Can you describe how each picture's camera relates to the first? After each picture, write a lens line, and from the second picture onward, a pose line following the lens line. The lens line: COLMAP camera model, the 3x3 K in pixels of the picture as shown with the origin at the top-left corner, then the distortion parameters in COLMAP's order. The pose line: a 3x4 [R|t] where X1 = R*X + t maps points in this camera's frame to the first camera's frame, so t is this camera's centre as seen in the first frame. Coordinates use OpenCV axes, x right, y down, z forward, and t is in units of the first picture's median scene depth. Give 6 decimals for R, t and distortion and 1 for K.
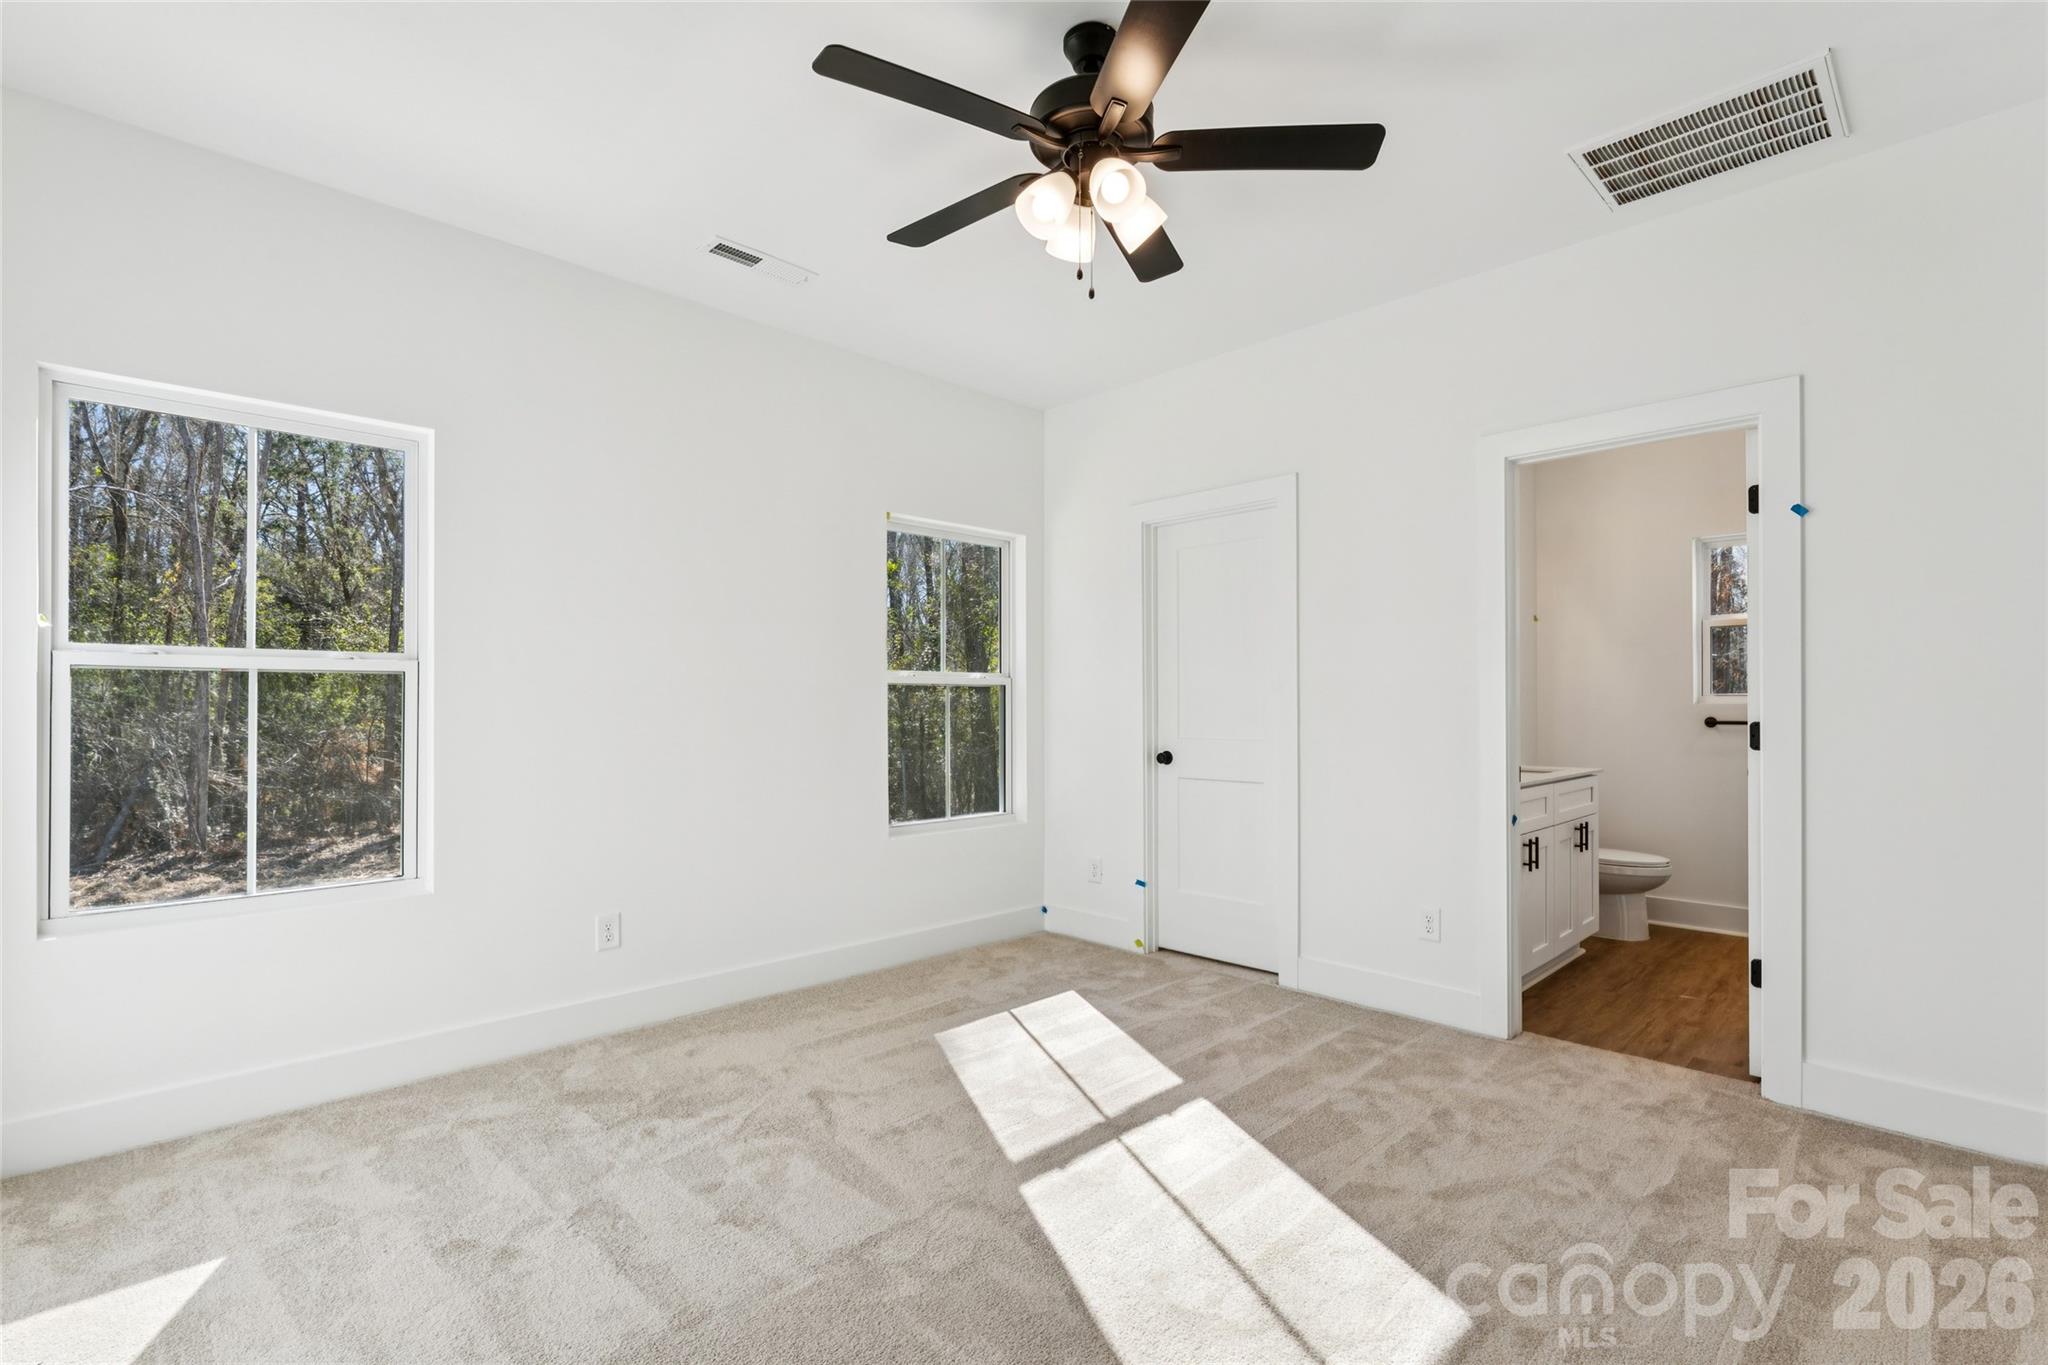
lens RADIAL K [[947.0, 0, 1025.8], [0, 947.0, 698.1], [0, 0, 1]] dist [-0.000843, 0.000061]
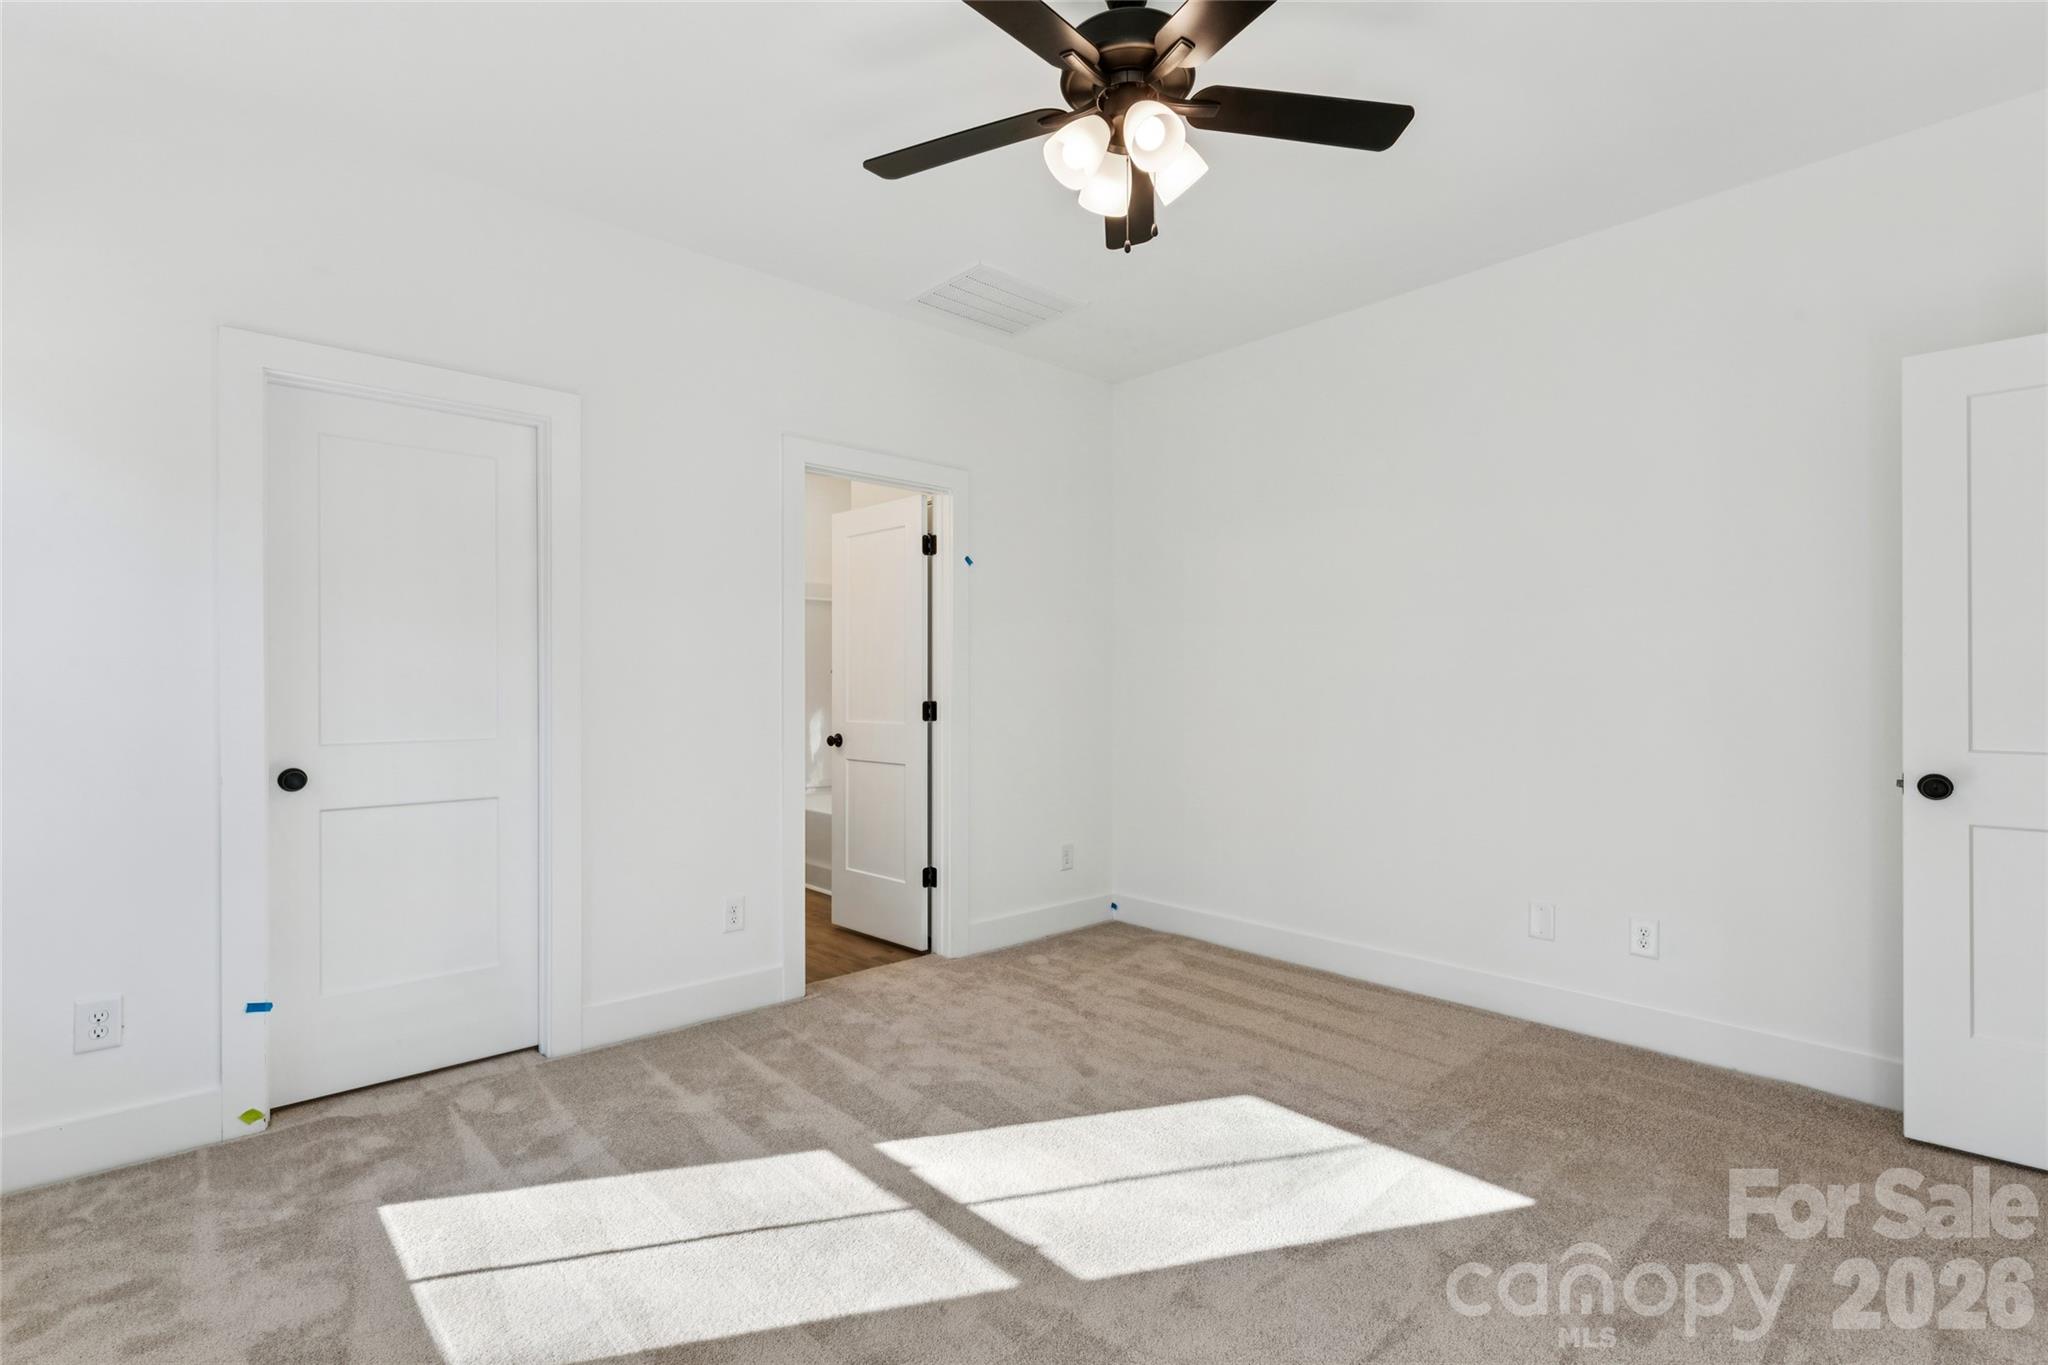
lens RADIAL K [[947.0, 0, 1014.6], [0, 947.0, 686.9], [0, 0, 1]] dist [-0.000843, 0.000061]
pose [[0.029951, 0.003788, 0.999544, -0.574208], [-0.010855, 0.999935, -0.003464, 0.003151], [-0.999492, -0.010747, 0.029990, 0.719644]]
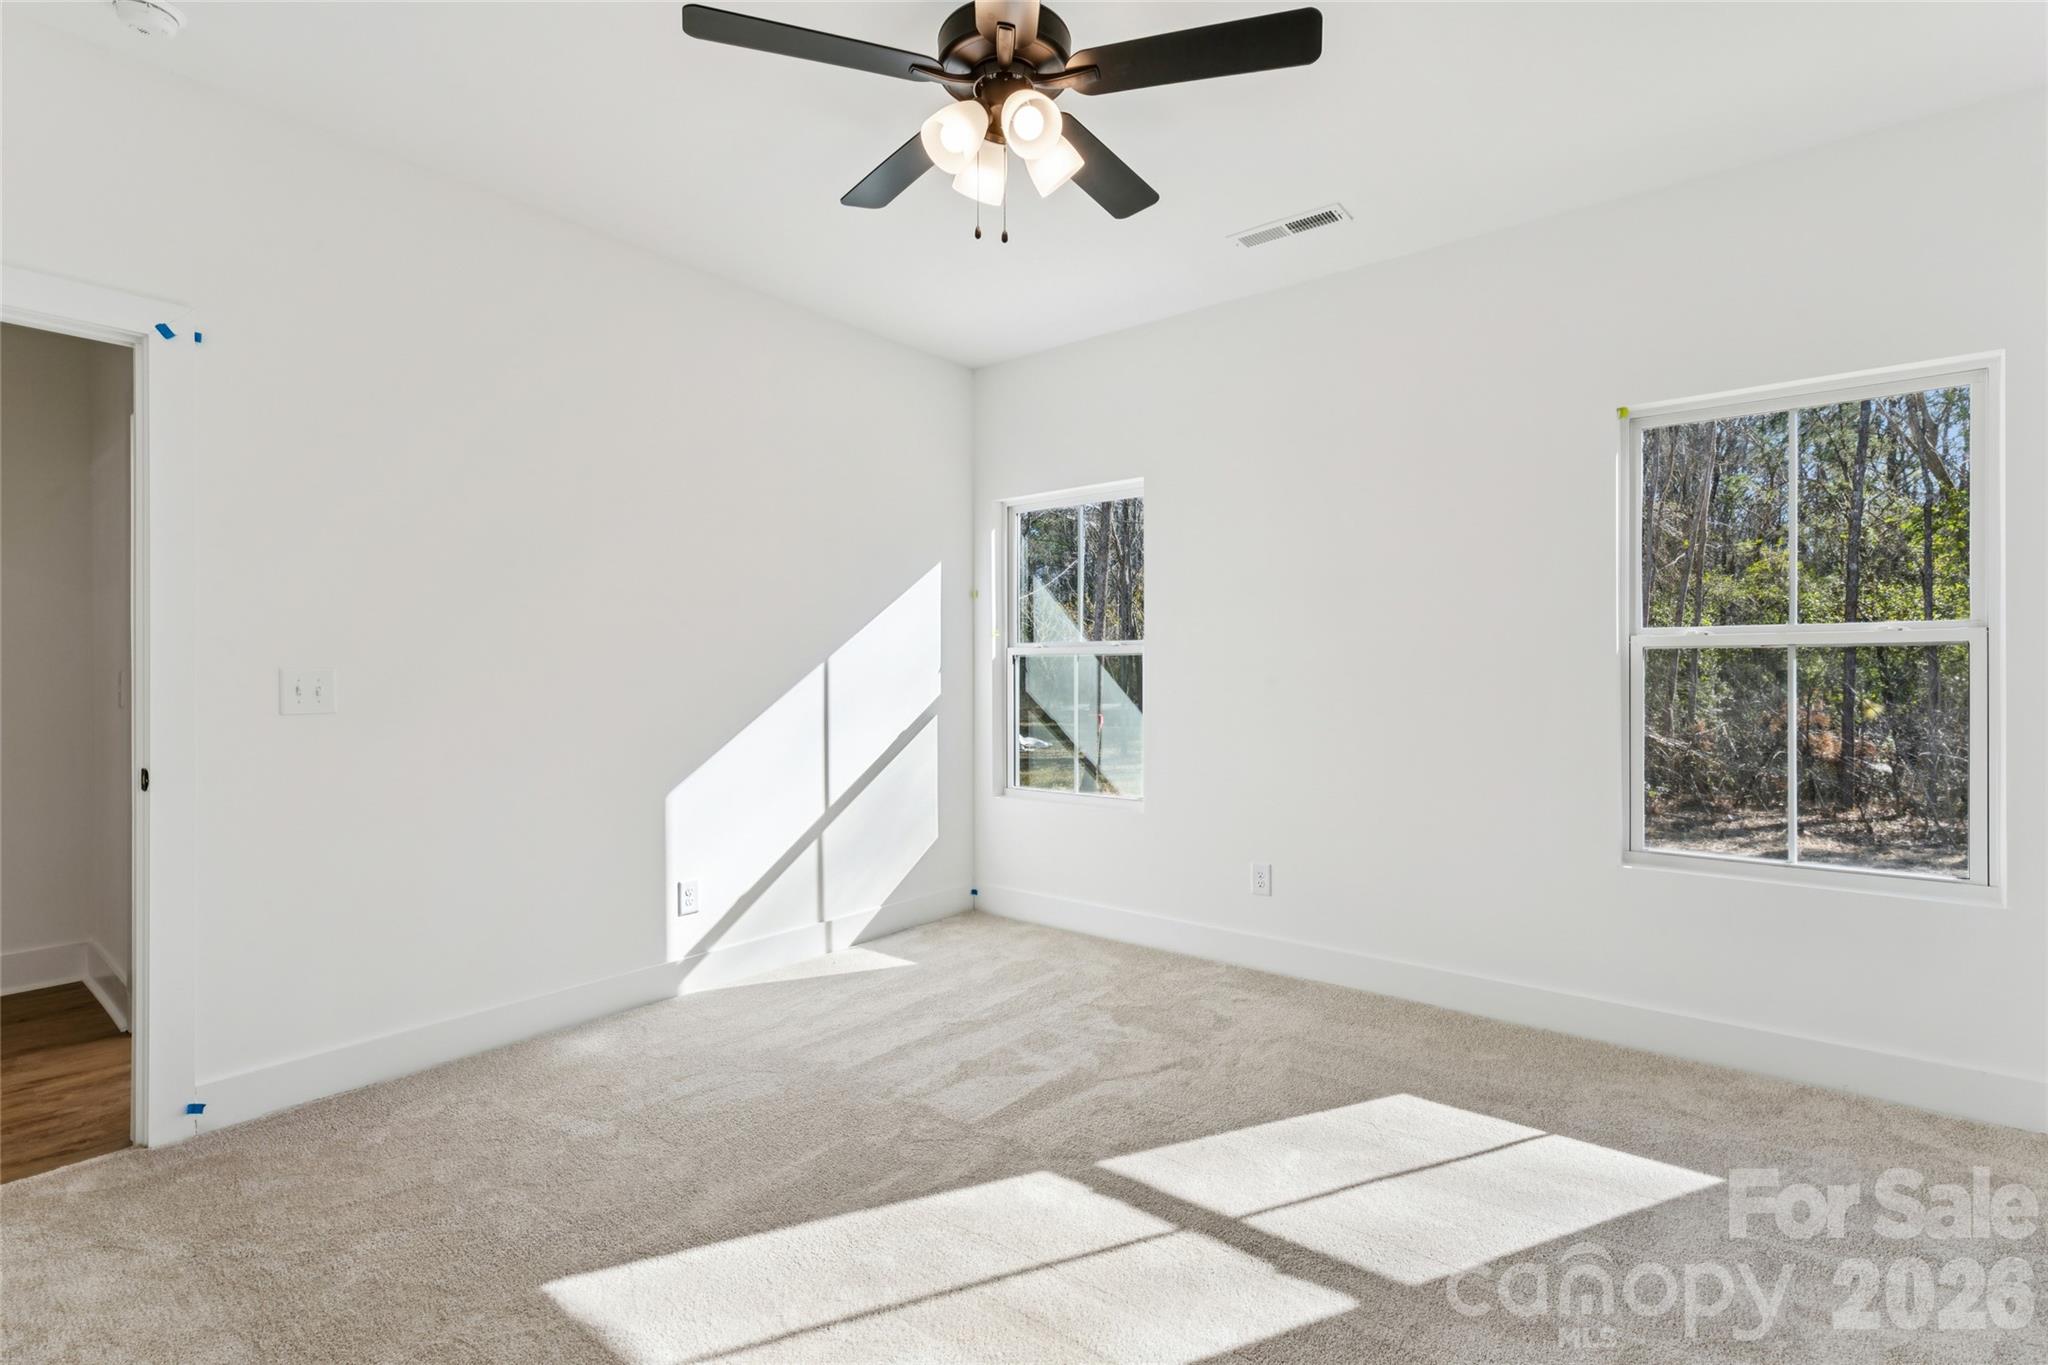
lens RADIAL K [[947.0, 0, 1032.6], [0, 947.0, 672.9], [0, 0, 1]] dist [-0.000843, 0.000061]
pose [[0.125103, -0.004254, -0.992135, 0.667667], [0.002847, 0.999988, -0.003928, 0.005888], [0.992140, -0.002333, 0.125114, 0.614498]]
